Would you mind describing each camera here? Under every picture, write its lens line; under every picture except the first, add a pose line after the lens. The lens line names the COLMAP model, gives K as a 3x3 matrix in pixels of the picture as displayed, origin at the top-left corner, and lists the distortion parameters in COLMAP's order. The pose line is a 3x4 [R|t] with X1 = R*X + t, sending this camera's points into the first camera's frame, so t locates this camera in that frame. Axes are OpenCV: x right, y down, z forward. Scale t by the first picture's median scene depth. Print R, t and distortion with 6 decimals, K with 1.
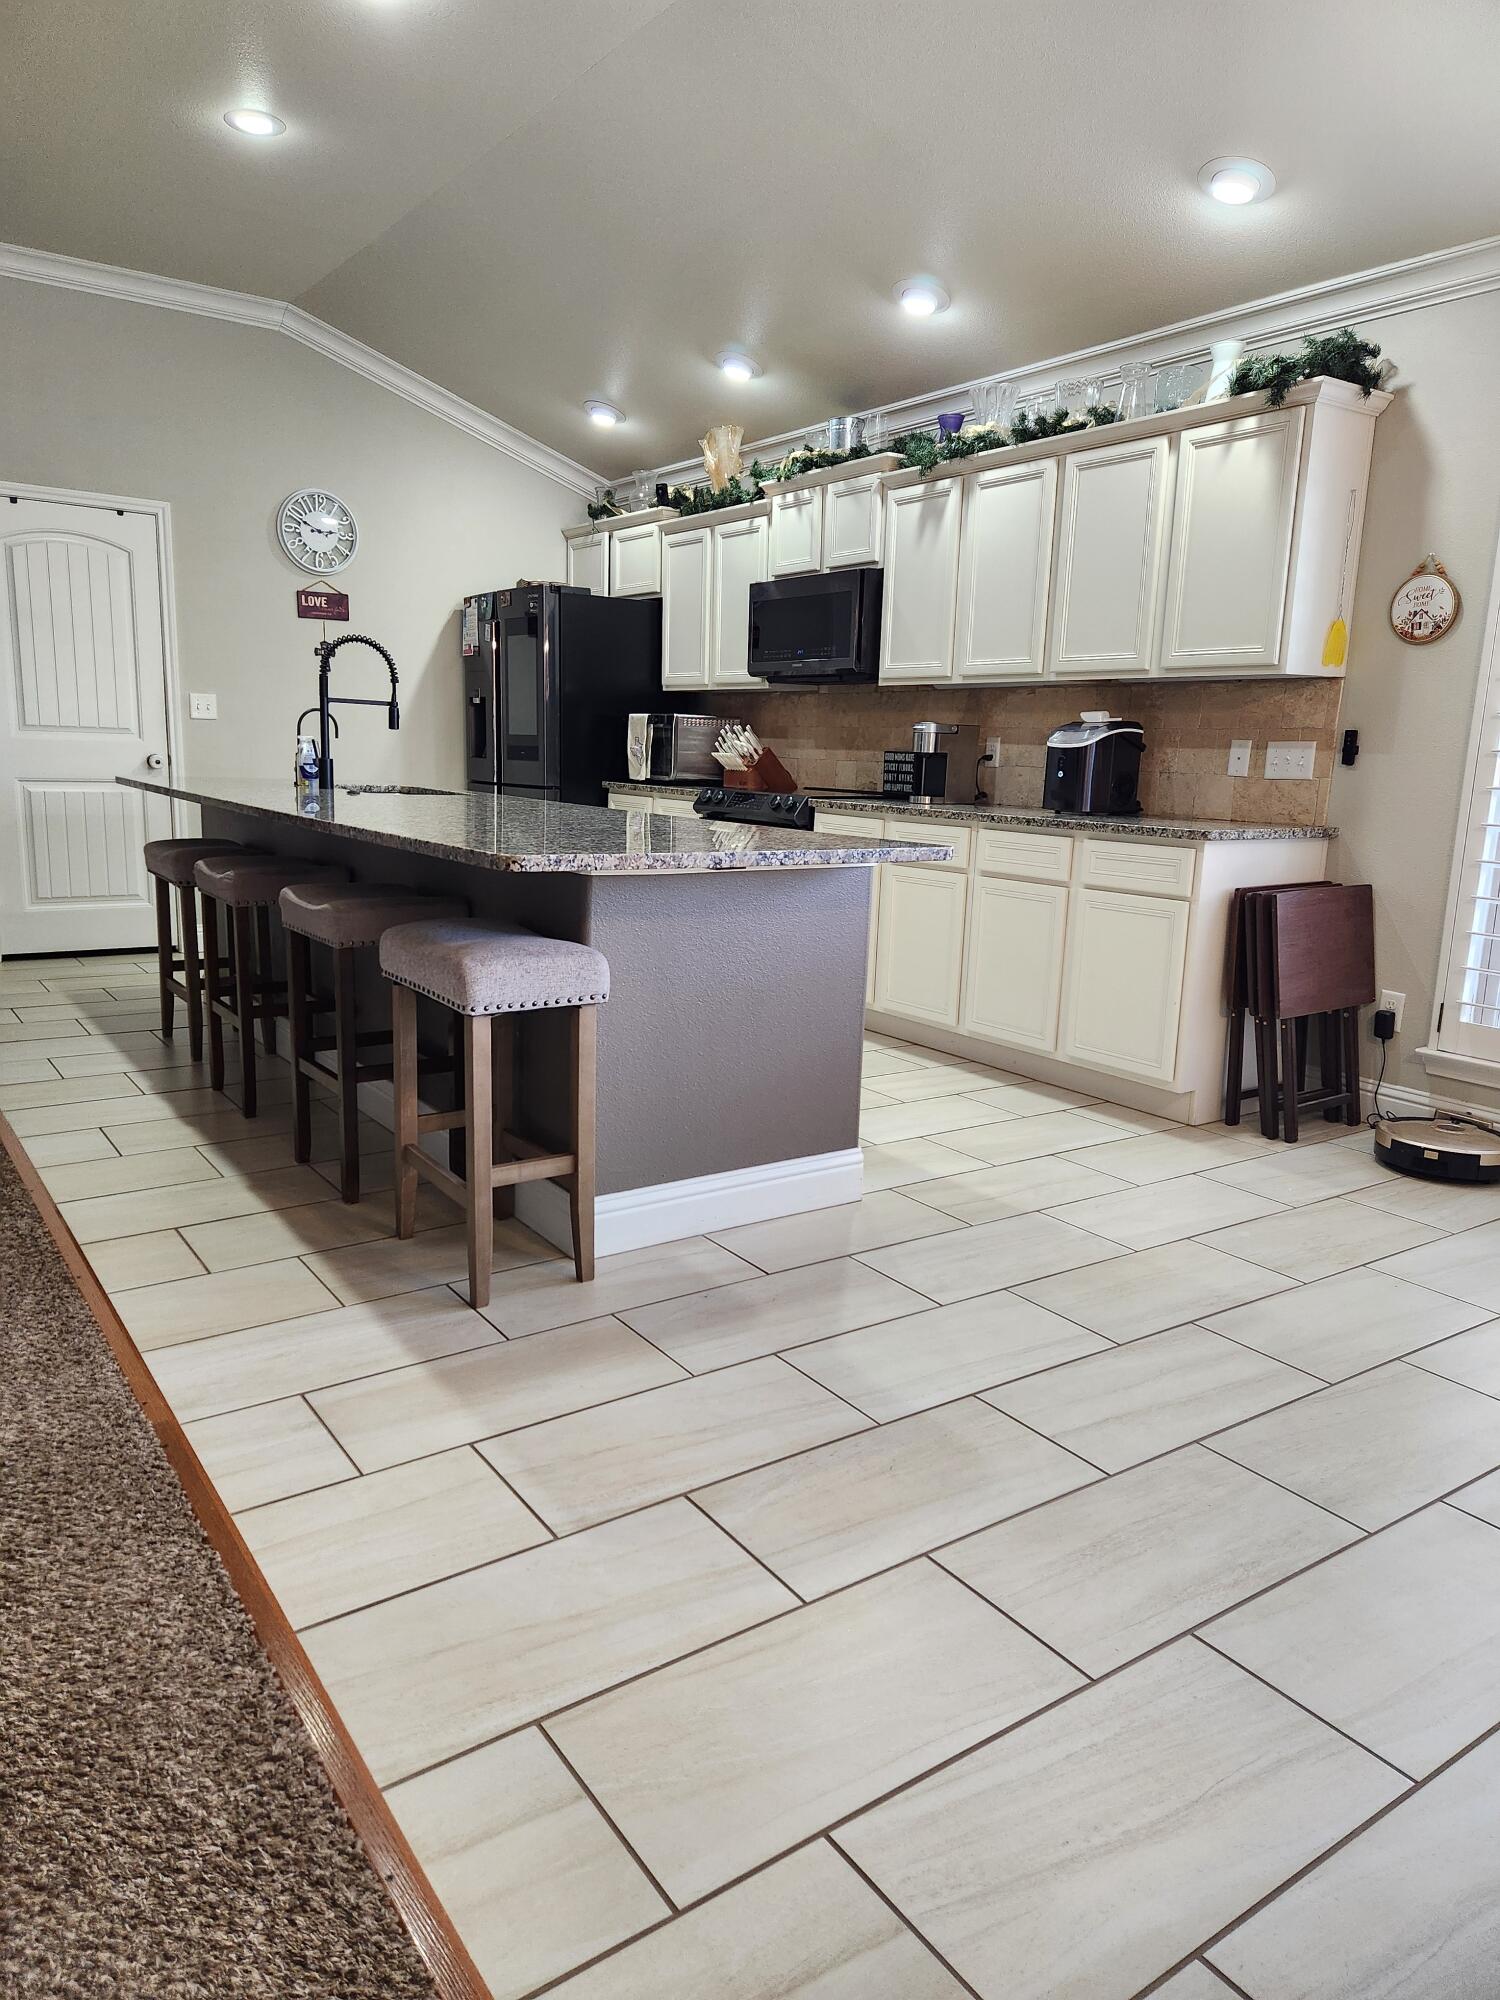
lens RADIAL K [[1341.3, 0, 736.6], [0, 1341.3, 993.3], [0, 0, 1]] dist [0.069980, -0.033795]
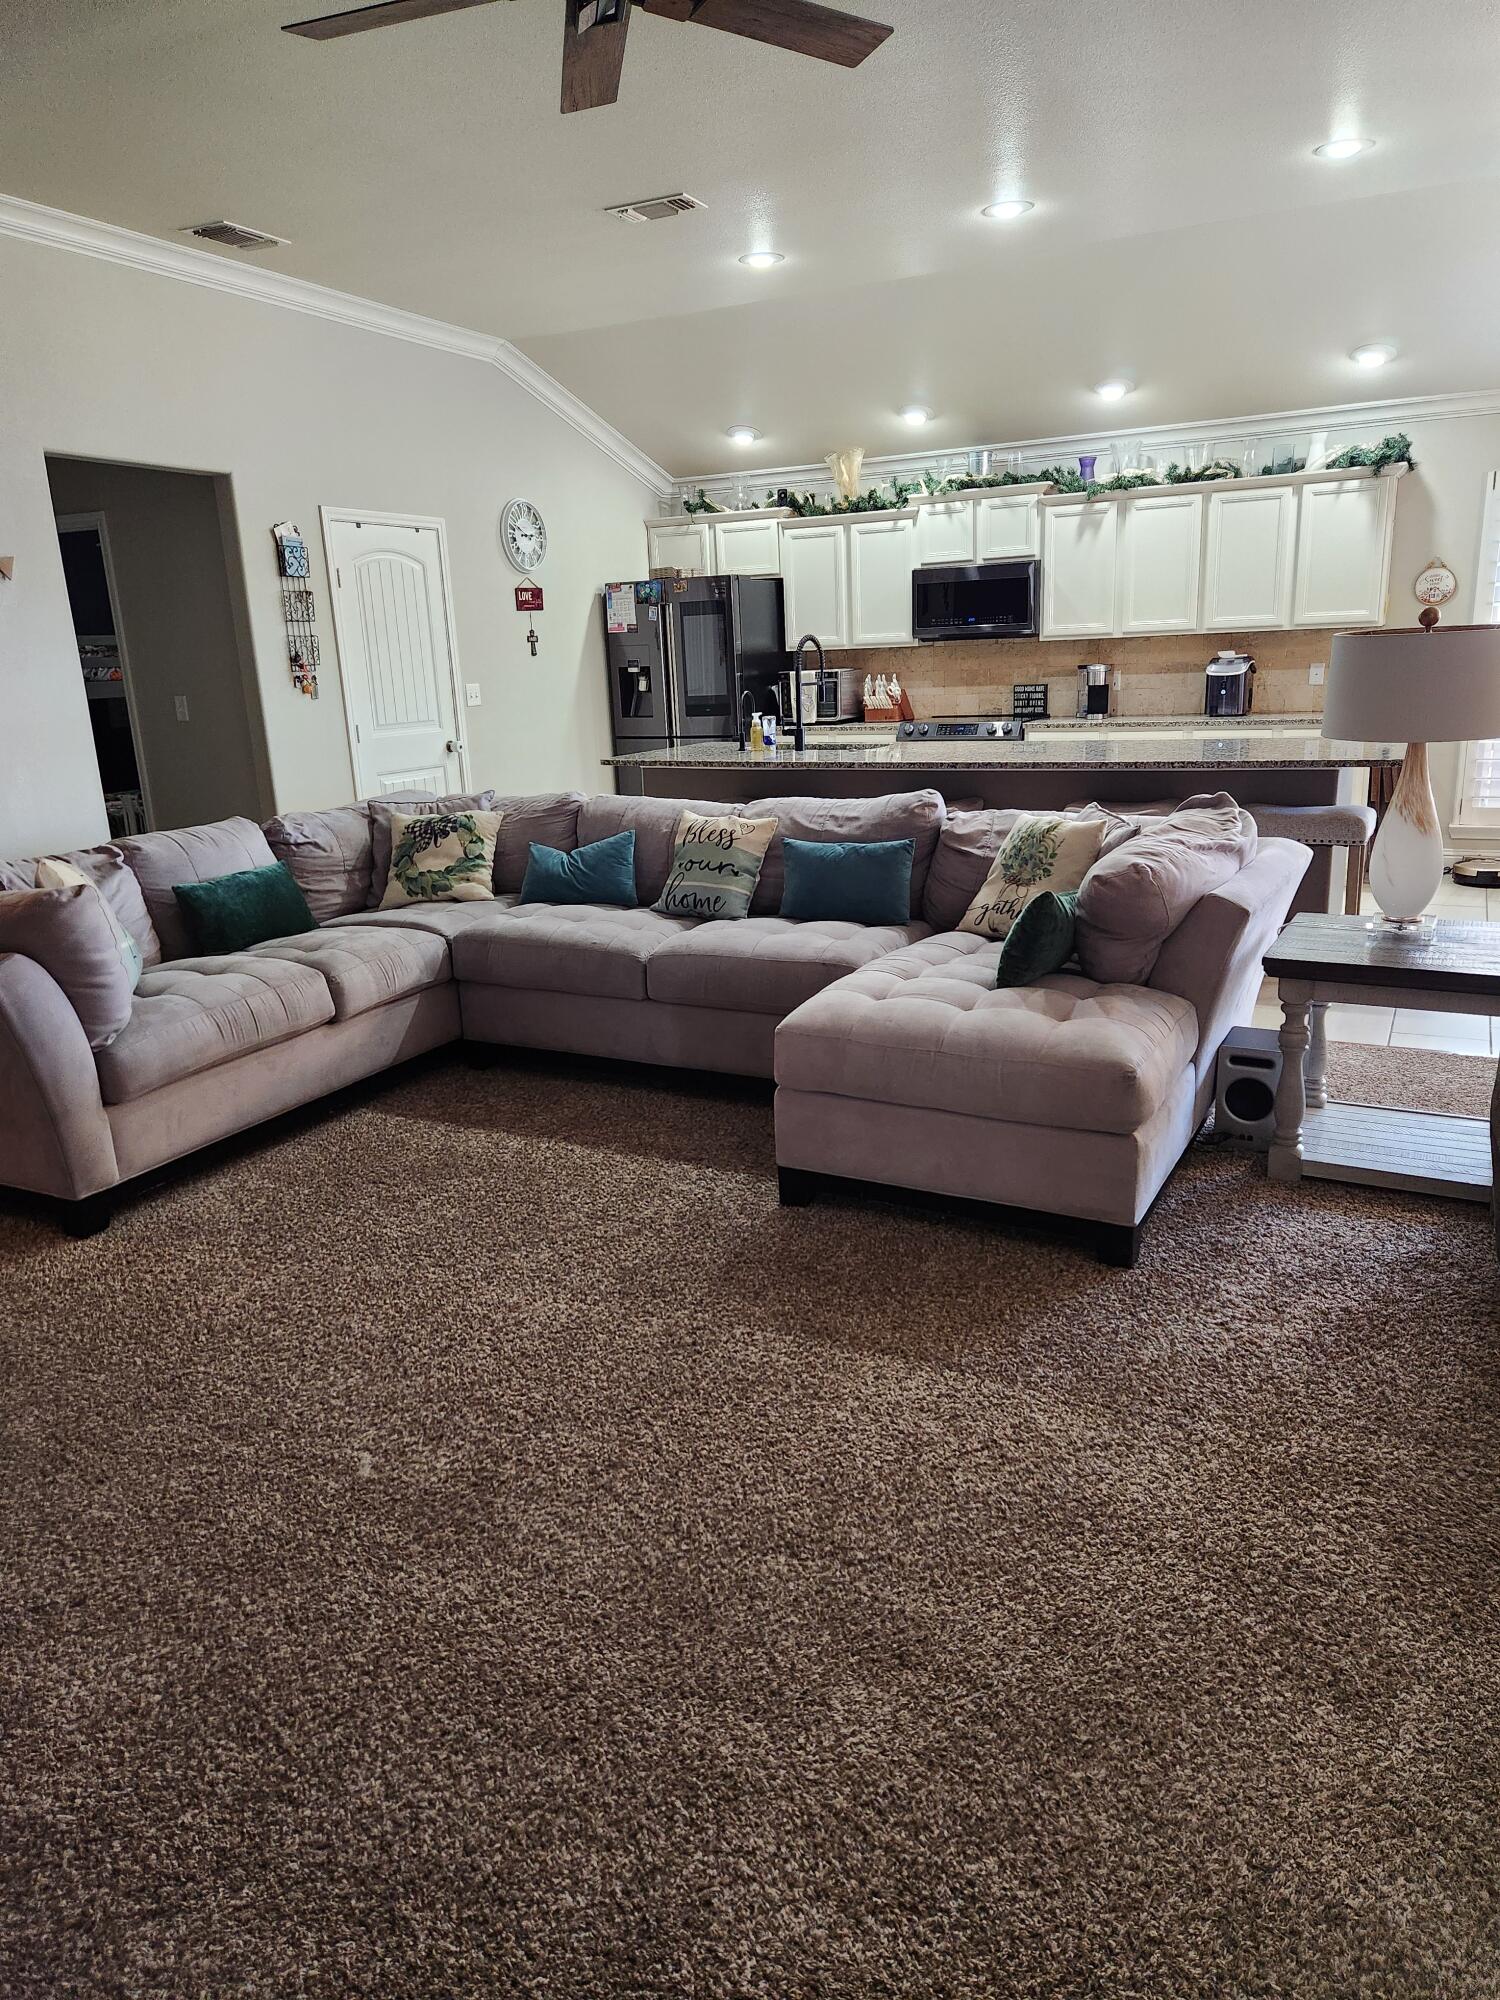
lens RADIAL K [[1341.3, 0, 765.9], [0, 1341.3, 986.9], [0, 0, 1]] dist [0.069980, -0.033795]
pose [[0.872463, -0.181577, 0.453694, -0.816400], [0.153288, 0.983237, 0.098733, -0.046308], [-0.464017, -0.016595, 0.885671, -0.150942]]
